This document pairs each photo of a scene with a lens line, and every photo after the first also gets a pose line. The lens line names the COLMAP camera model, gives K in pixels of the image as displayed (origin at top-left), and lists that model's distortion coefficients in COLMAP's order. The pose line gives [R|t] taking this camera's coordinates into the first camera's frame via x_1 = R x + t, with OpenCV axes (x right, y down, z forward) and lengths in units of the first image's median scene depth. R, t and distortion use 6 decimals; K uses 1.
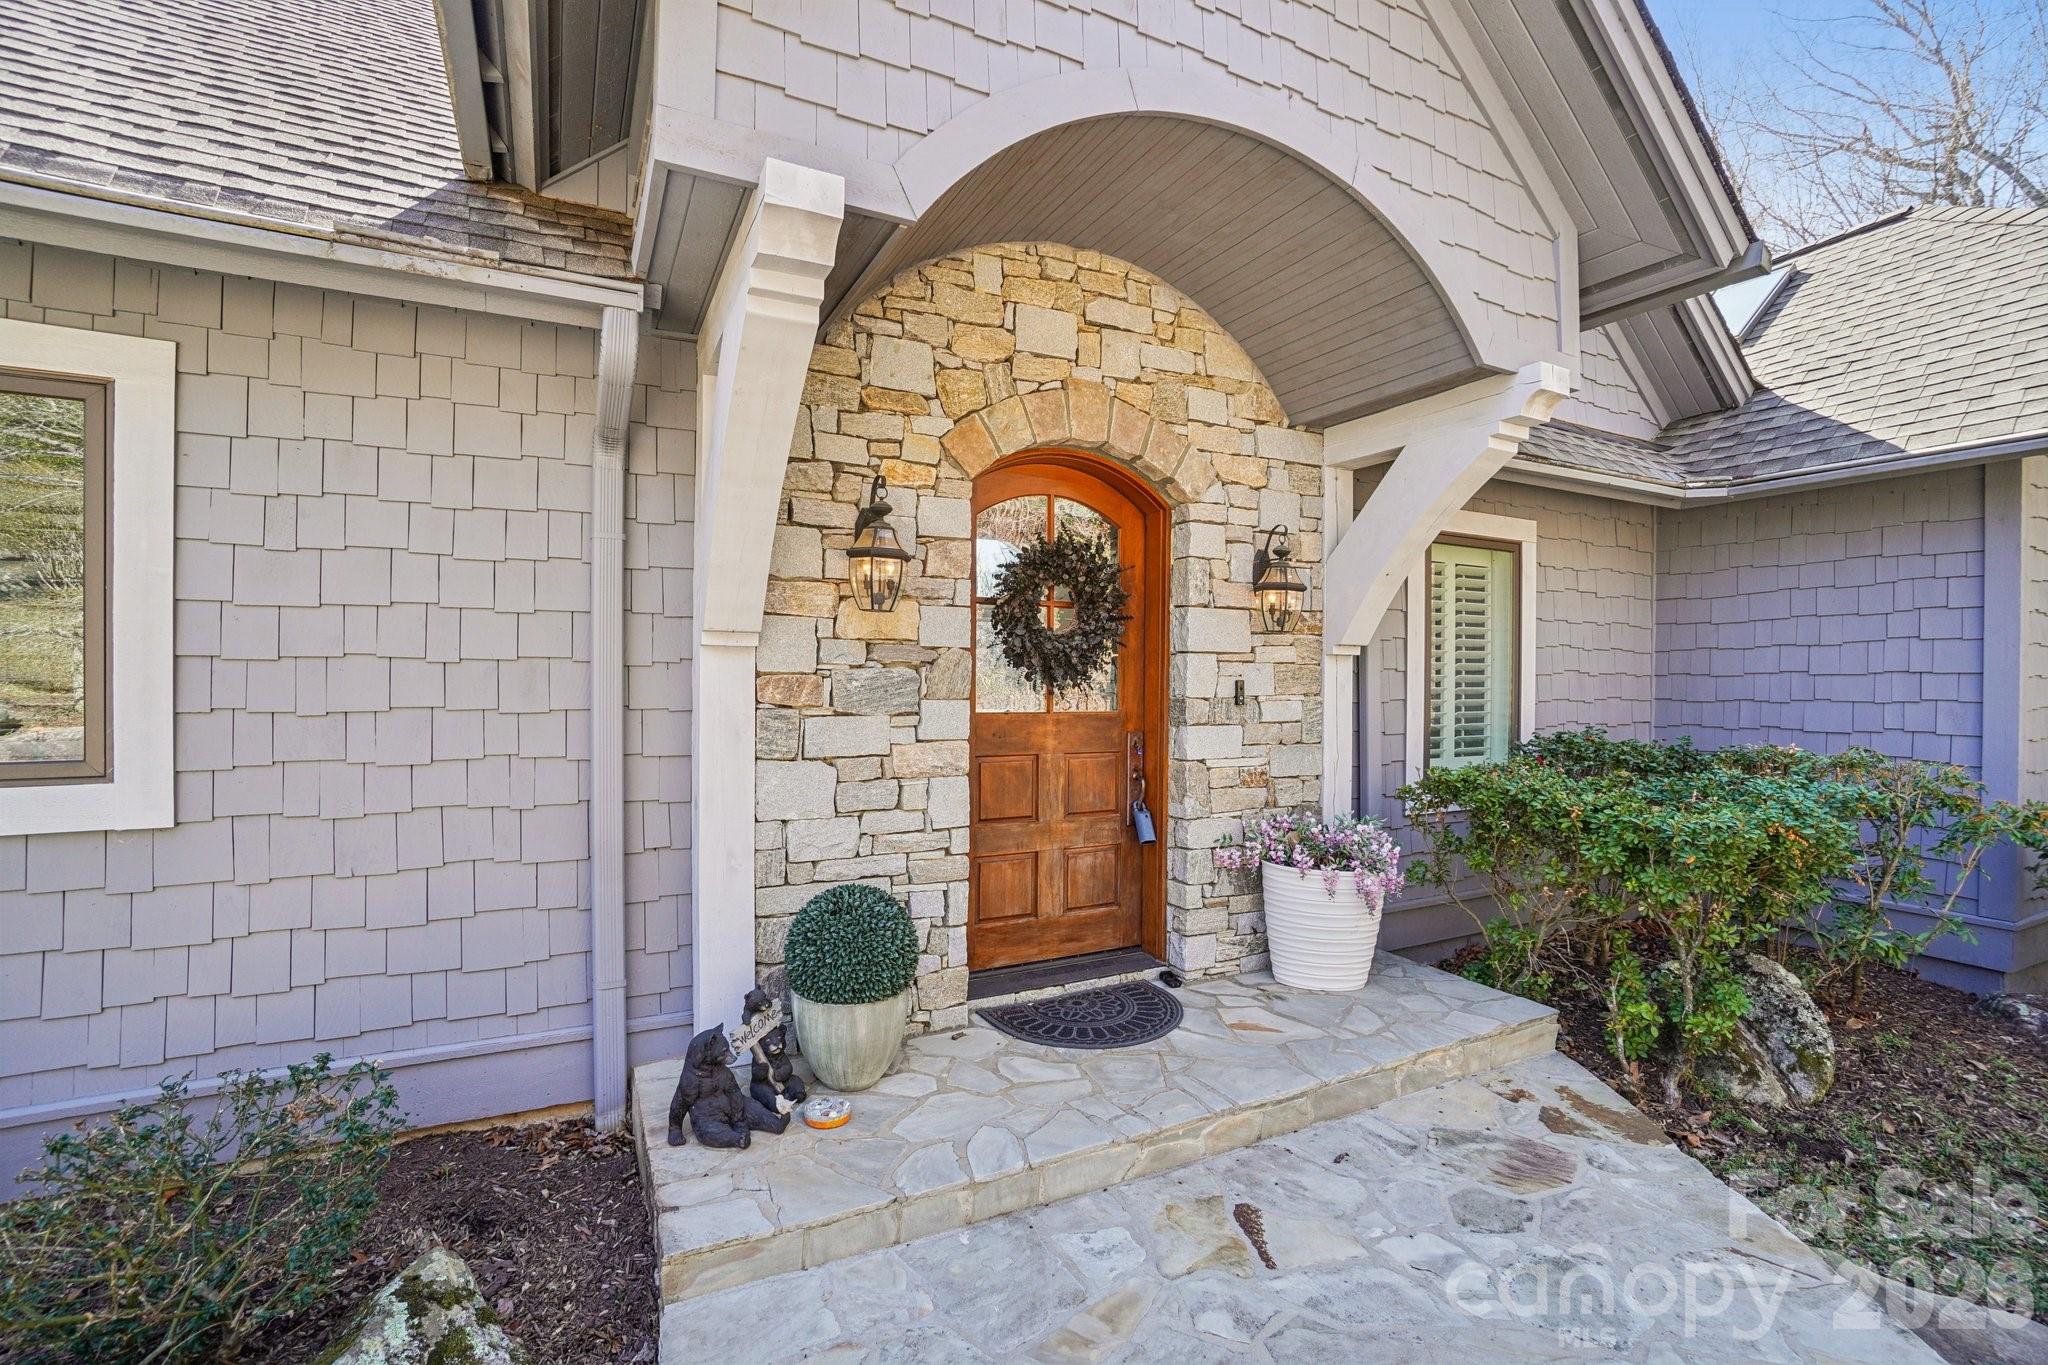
lens RADIAL K [[913.4, 0, 1009.0], [0, 913.4, 685.7], [0, 0, 1]] dist [-0.036903, 0.004831]
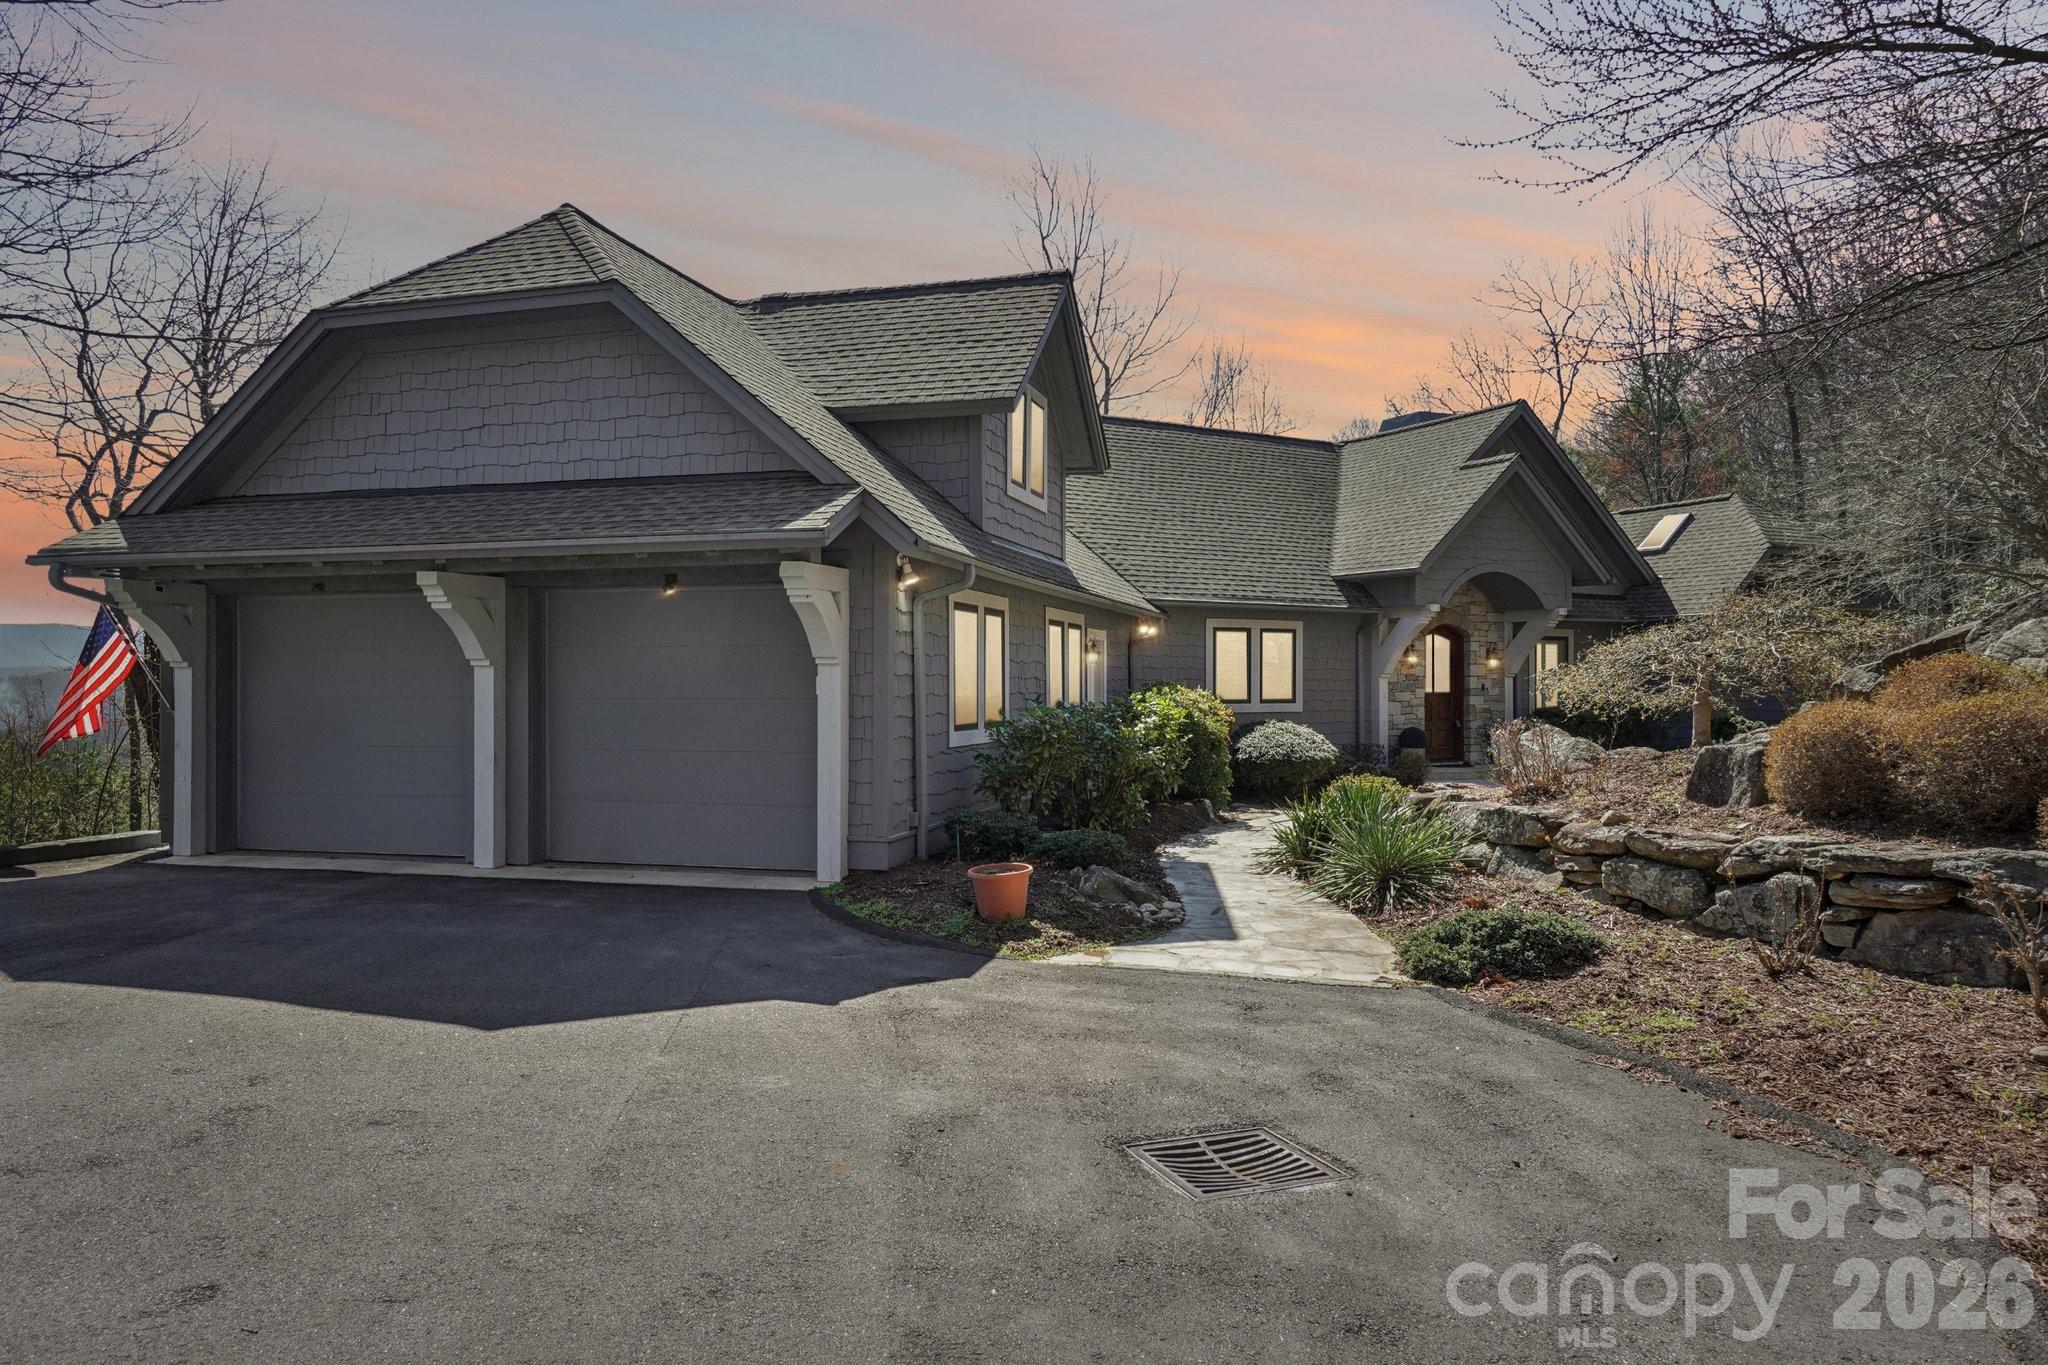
lens RADIAL K [[1390.8, 0, 1066.5], [0, 1390.8, 664.7], [0, 0, 1]] dist [0.036255, 0.008266]
pose [[0.998133, -0.006845, 0.060694, -1.894843], [0.008389, 0.999647, -0.025217, 0.050409], [-0.060500, 0.025679, 0.997838, -4.848249]]
